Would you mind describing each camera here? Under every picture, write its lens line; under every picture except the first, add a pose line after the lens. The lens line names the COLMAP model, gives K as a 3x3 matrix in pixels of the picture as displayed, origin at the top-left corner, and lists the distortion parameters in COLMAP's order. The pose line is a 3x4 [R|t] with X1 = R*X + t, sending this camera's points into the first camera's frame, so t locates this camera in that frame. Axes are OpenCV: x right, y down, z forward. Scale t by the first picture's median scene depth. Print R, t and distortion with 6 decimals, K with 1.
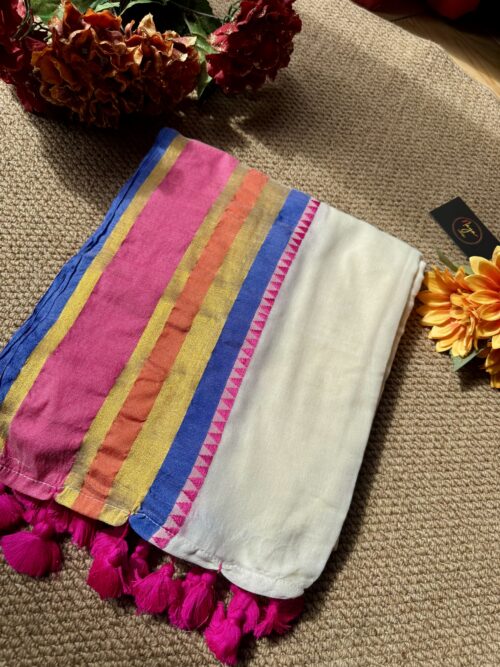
lens RADIAL K [[476.7, 0, 248.3], [0, 476.7, 335.9], [0, 0, 1]] dist [-0.025397, 0.002997]
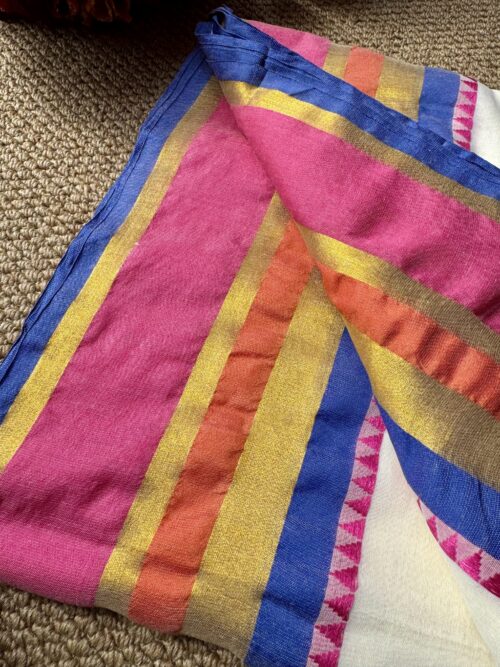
lens RADIAL K [[413.1, 0, 252.5], [0, 413.1, 330.6], [0, 0, 1]] dist [-0.003359, 0.000165]
pose [[0.989961, -0.123708, -0.068364, -0.141522], [0.127141, 0.990705, 0.048367, -0.033957], [0.061745, -0.056573, 0.996487, 0.484496]]
